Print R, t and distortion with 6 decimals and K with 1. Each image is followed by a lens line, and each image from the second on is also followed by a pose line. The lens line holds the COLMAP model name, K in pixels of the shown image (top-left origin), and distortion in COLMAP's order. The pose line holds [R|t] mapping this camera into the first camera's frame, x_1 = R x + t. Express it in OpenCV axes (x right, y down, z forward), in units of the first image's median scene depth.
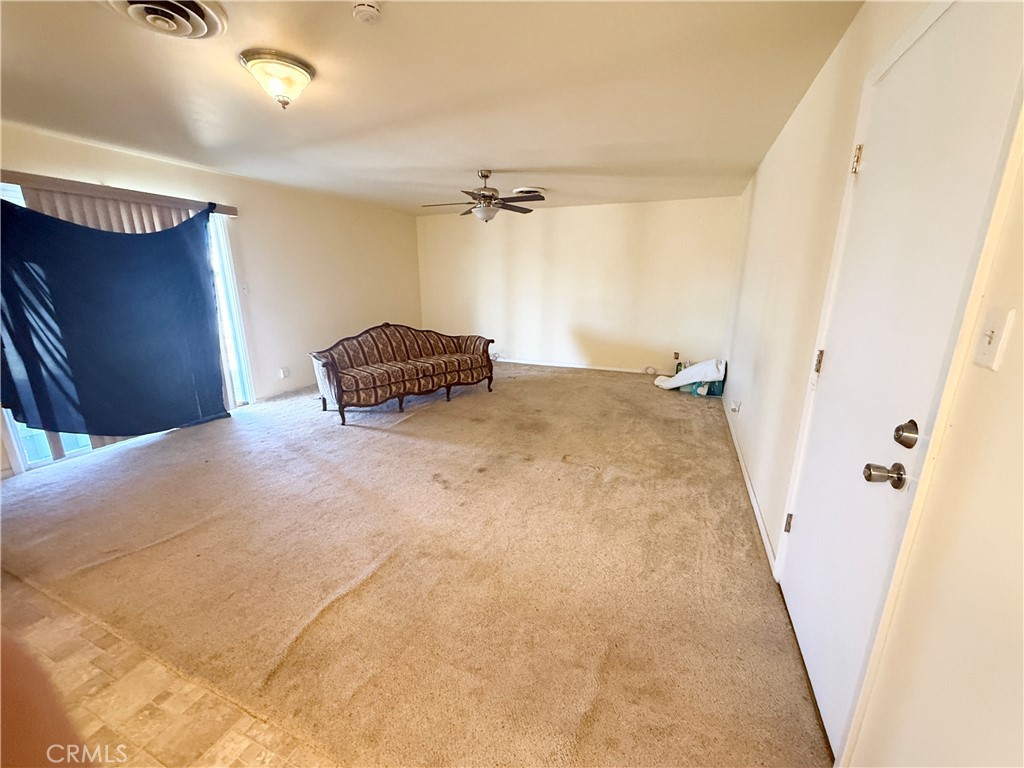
lens RADIAL K [[408.7, 0, 509.8], [0, 408.7, 384.4], [0, 0, 1]] dist [-0.001424, 0.000439]
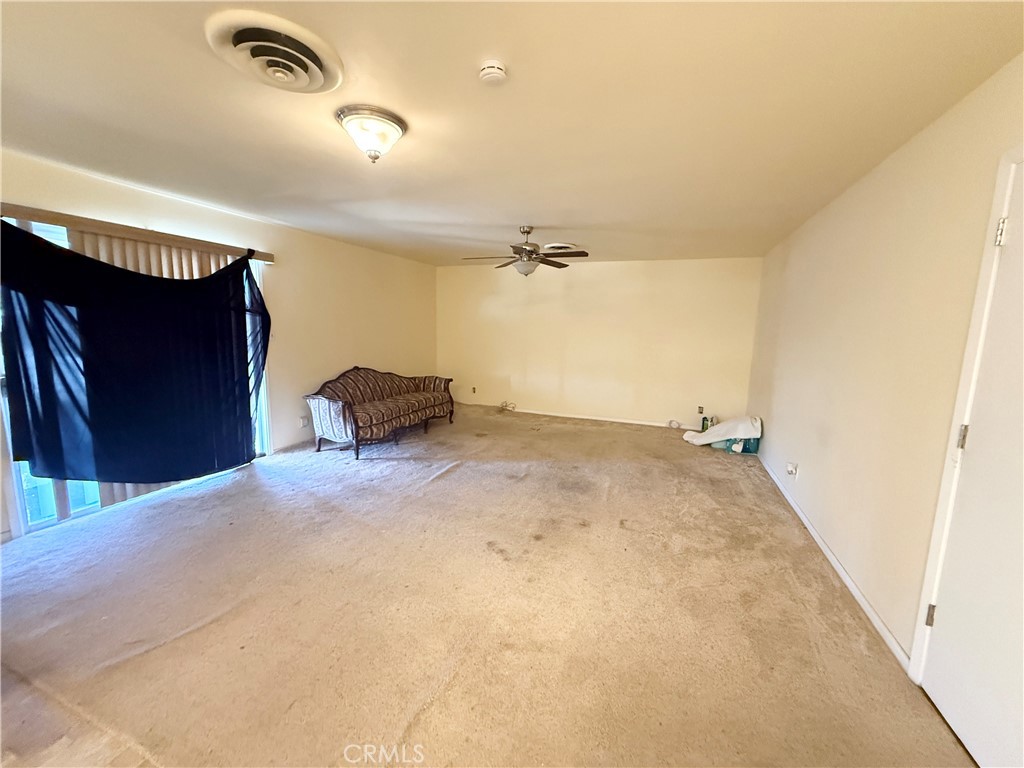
lens RADIAL K [[408.7, 0, 509.8], [0, 408.7, 384.4], [0, 0, 1]] dist [-0.001424, 0.000439]
pose [[0.999352, 0.020300, 0.029734, -0.163571], [-0.016902, 0.993745, -0.110389, -0.029069], [-0.031789, 0.109814, 0.993444, 0.050157]]
